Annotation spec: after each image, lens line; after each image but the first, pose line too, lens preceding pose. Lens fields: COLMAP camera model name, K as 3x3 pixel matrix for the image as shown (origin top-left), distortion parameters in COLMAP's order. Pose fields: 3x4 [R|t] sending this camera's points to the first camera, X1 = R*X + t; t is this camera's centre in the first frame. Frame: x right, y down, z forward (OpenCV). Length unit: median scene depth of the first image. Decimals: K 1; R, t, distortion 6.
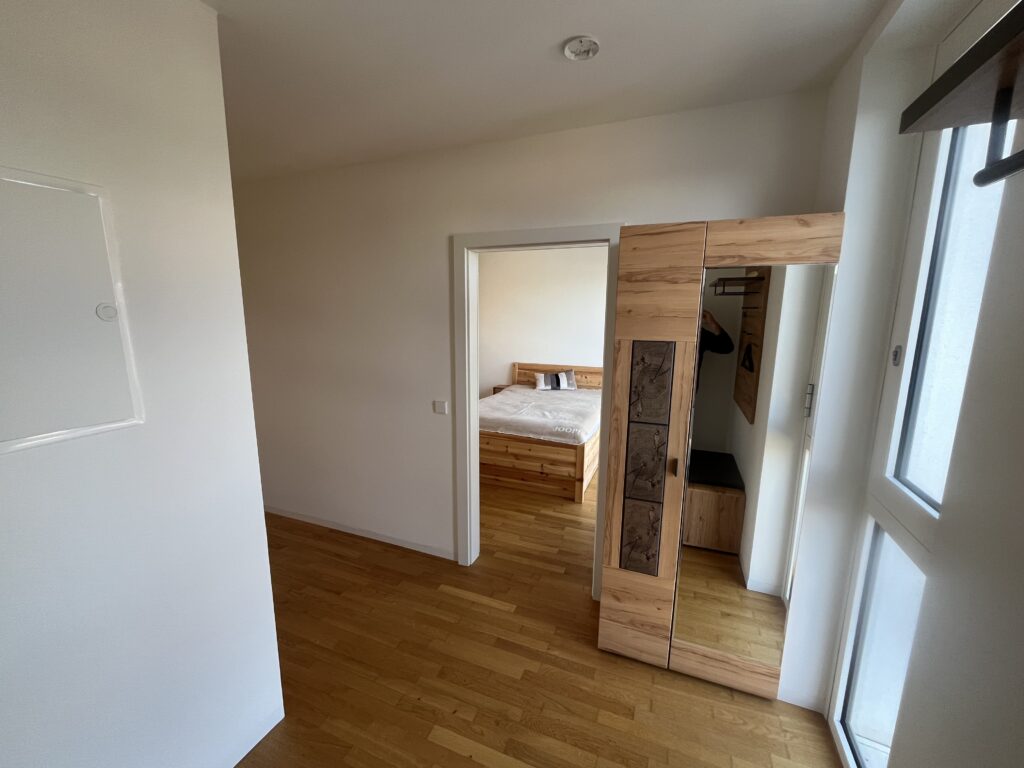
lens RADIAL K [[415.1, 0, 512.6], [0, 415.1, 385.1], [0, 0, 1]] dist [0.000342, 0.000036]
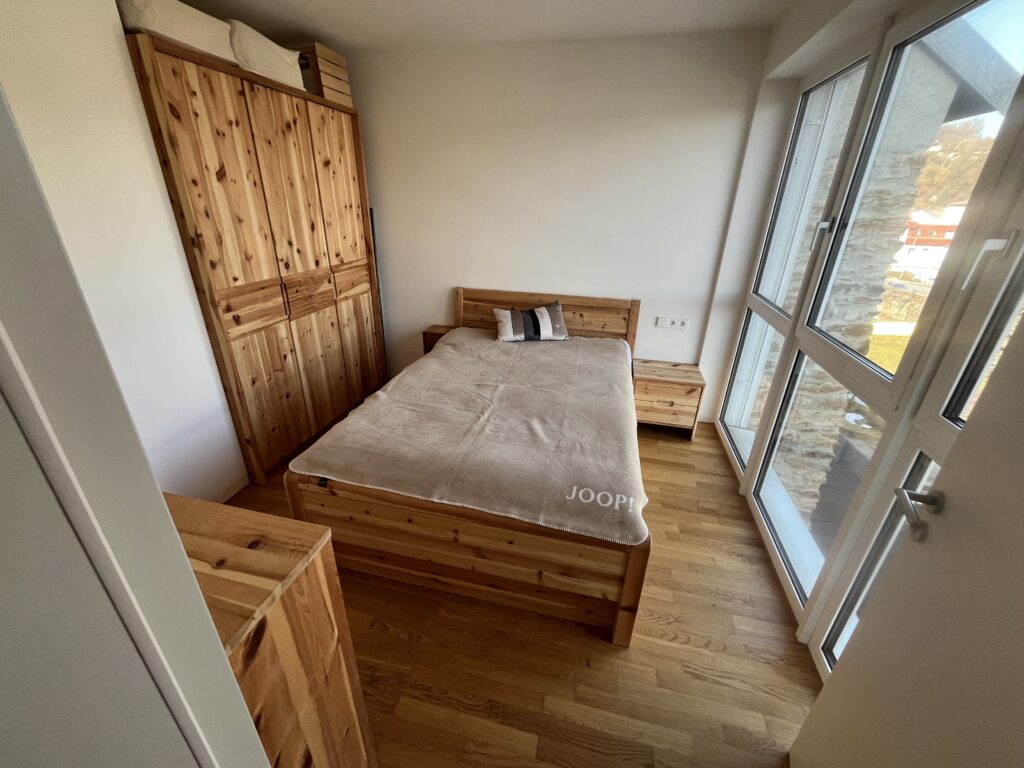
lens RADIAL K [[415.1, 0, 508.6], [0, 415.1, 382.1], [0, 0, 1]] dist [0.000342, 0.000036]
pose [[0.990565, -0.044997, 0.129445, -0.006390], [0.012450, 0.970201, 0.241983, -0.078372], [-0.136476, -0.238088, 0.961607, 0.475011]]
